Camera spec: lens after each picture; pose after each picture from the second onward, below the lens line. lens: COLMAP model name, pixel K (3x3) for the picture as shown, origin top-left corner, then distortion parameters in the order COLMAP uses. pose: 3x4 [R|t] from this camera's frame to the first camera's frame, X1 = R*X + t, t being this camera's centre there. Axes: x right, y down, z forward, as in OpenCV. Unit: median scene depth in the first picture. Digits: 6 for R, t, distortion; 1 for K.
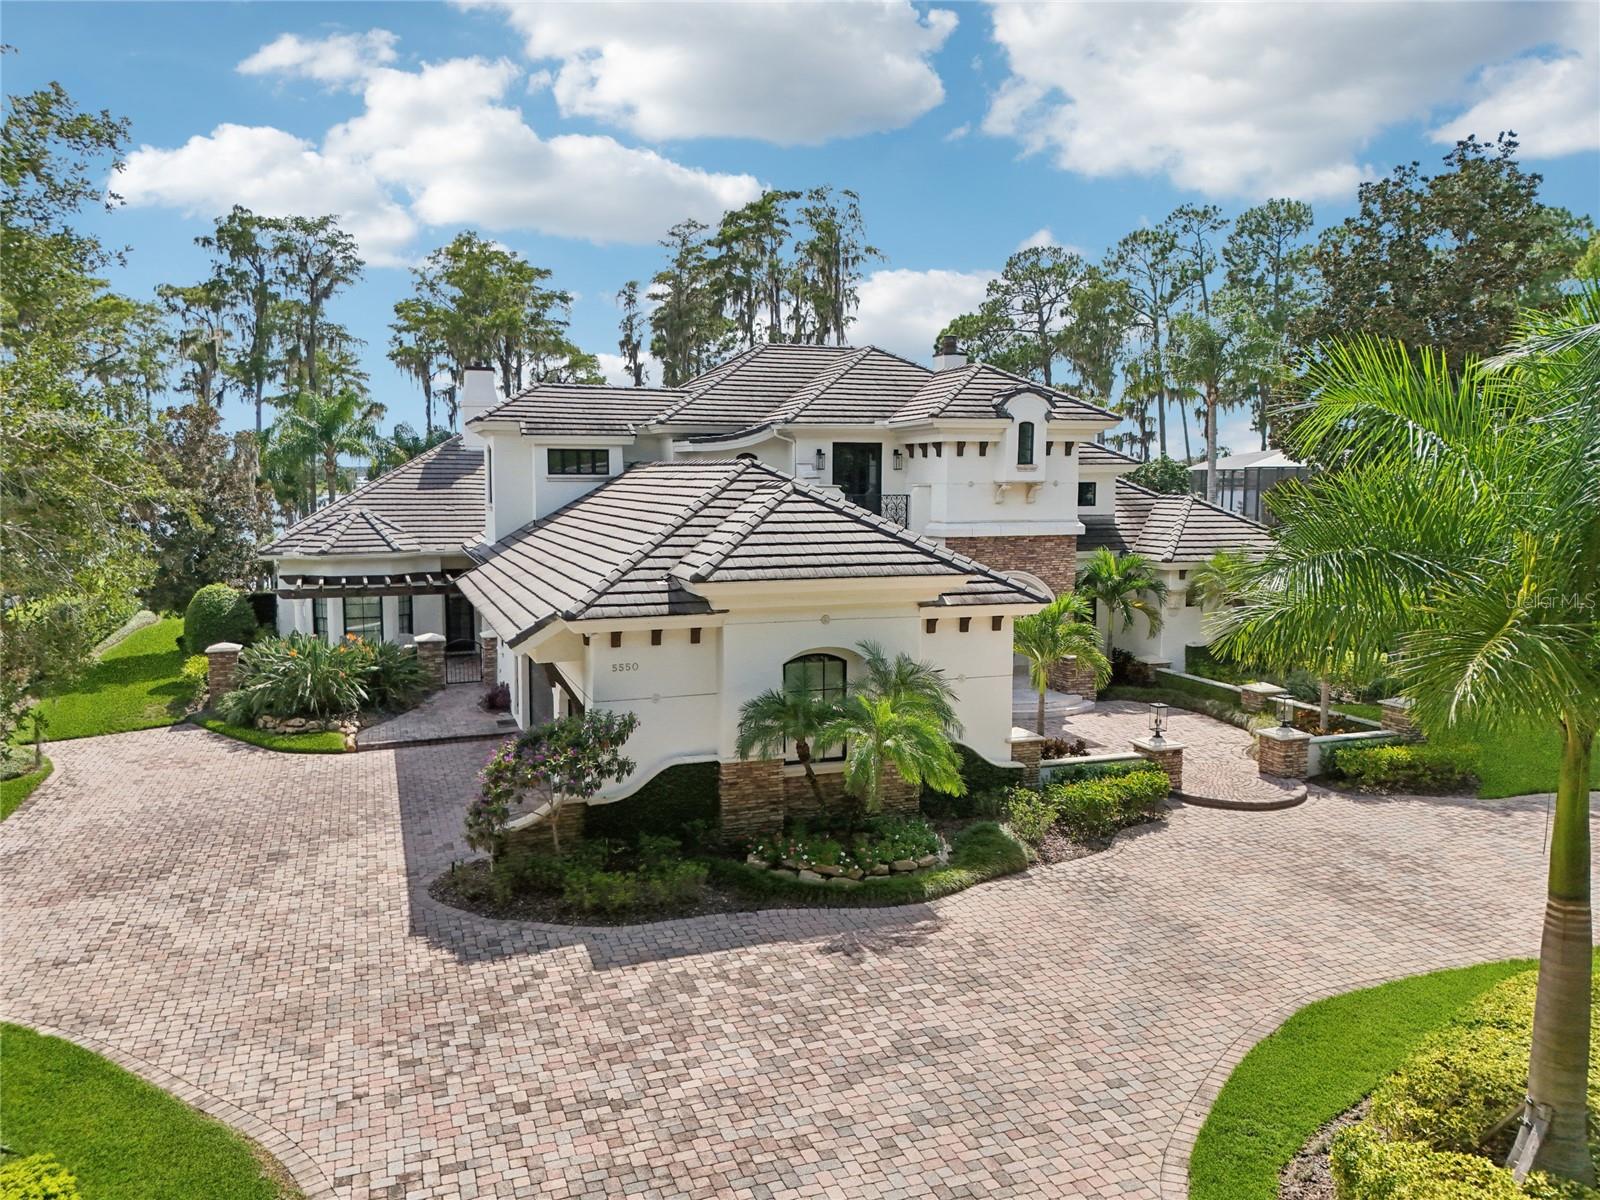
lens RADIAL K [[1175.7, 0, 787.5], [0, 1175.7, 597.1], [0, 0, 1]] dist [0.067333, -0.060999]
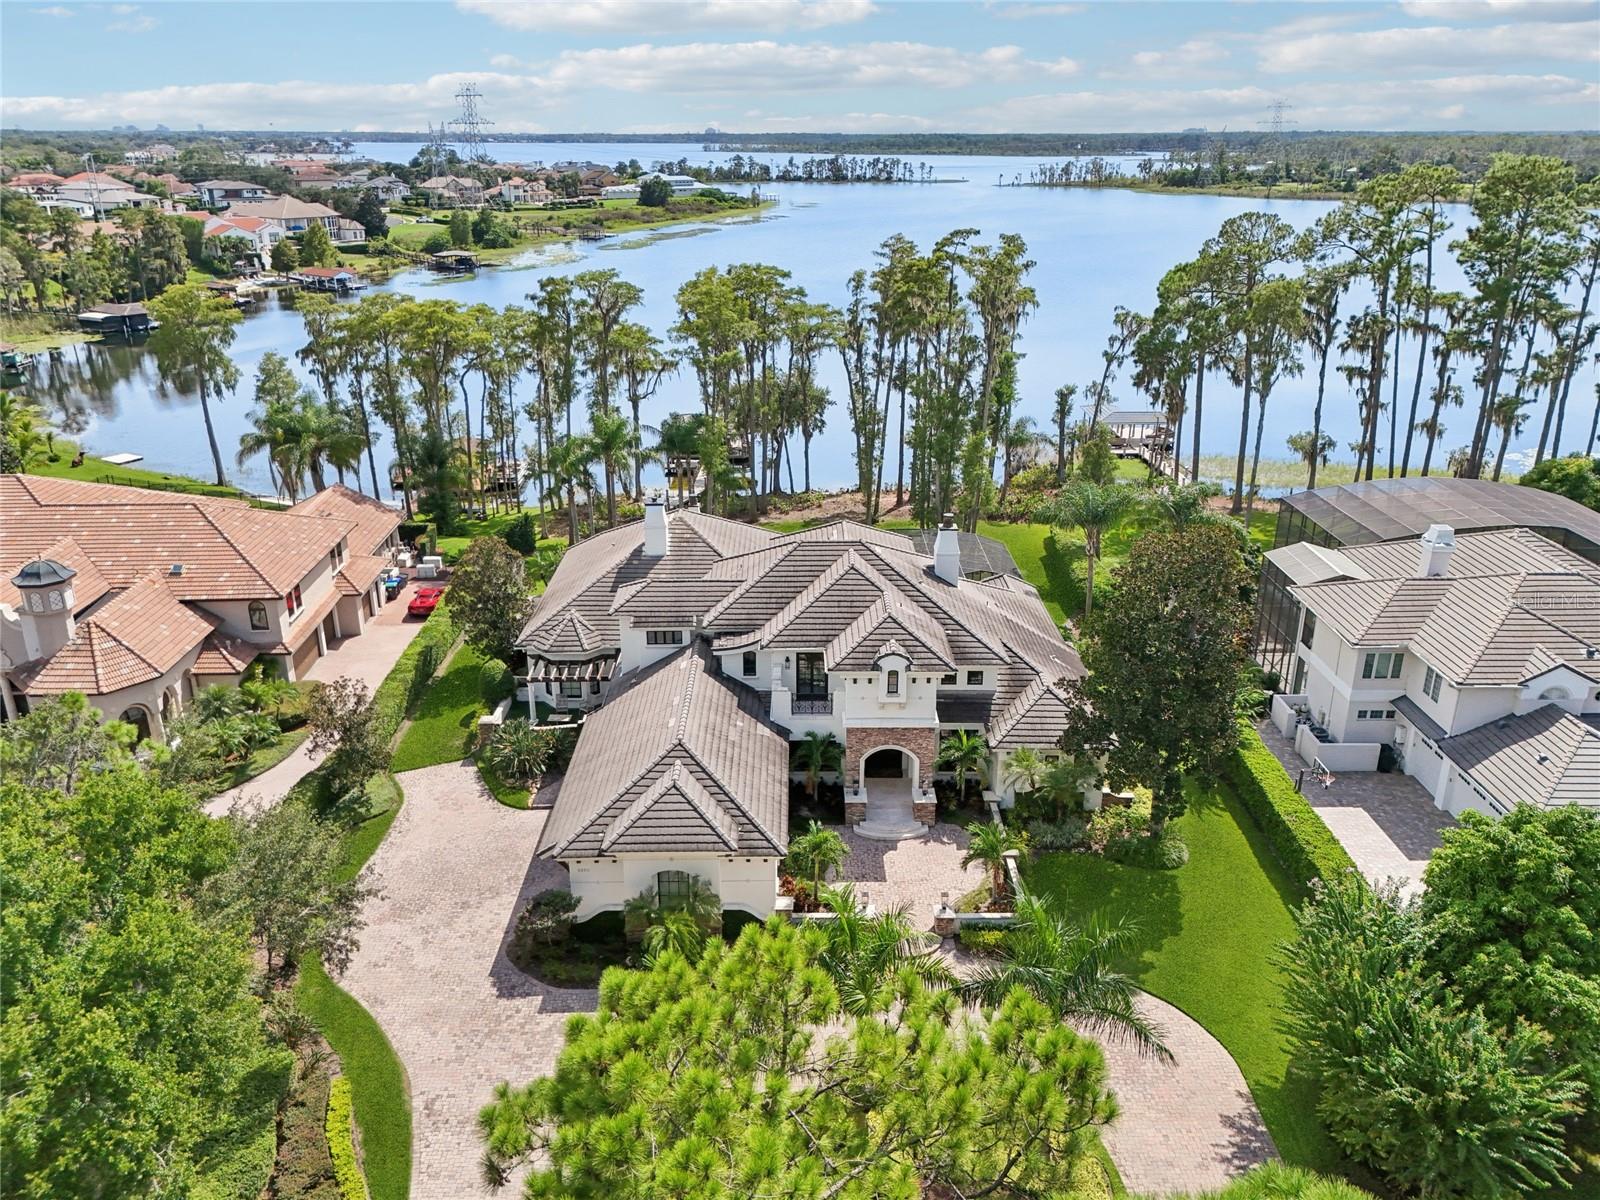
lens RADIAL K [[1202.3, 0, 811.6], [0, 1202.3, 596.1], [0, 0, 1]] dist [0.064529, -0.064019]
pose [[0.946291, 0.115735, -0.301891, 0.592218], [-0.033558, 0.963851, 0.264319, -0.694429], [0.321569, -0.239991, 0.915968, -0.569204]]
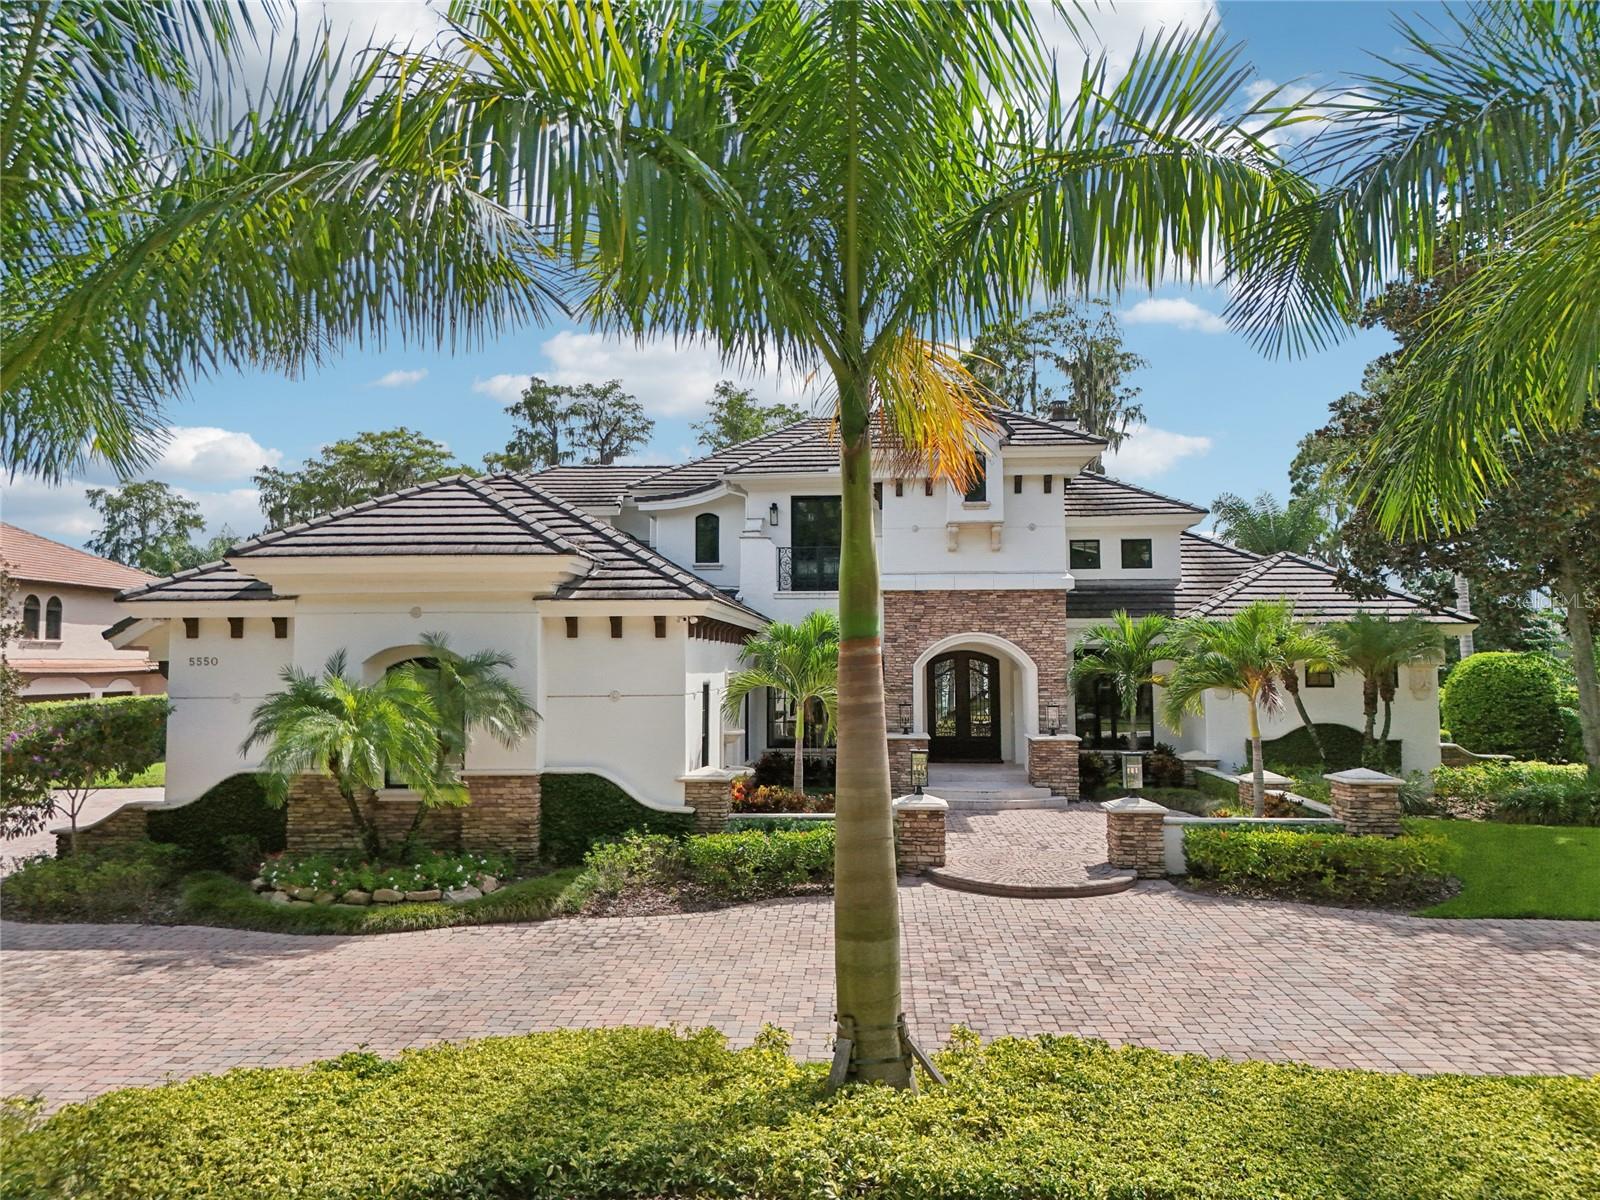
lens RADIAL K [[1175.7, 0, 787.5], [0, 1175.7, 597.1], [0, 0, 1]] dist [0.067333, -0.060999]
pose [[0.918547, -0.026237, -0.394439, 0.404405], [-0.037113, 0.987665, -0.152123, 0.084533], [0.393565, 0.154371, 0.906243, 0.208681]]
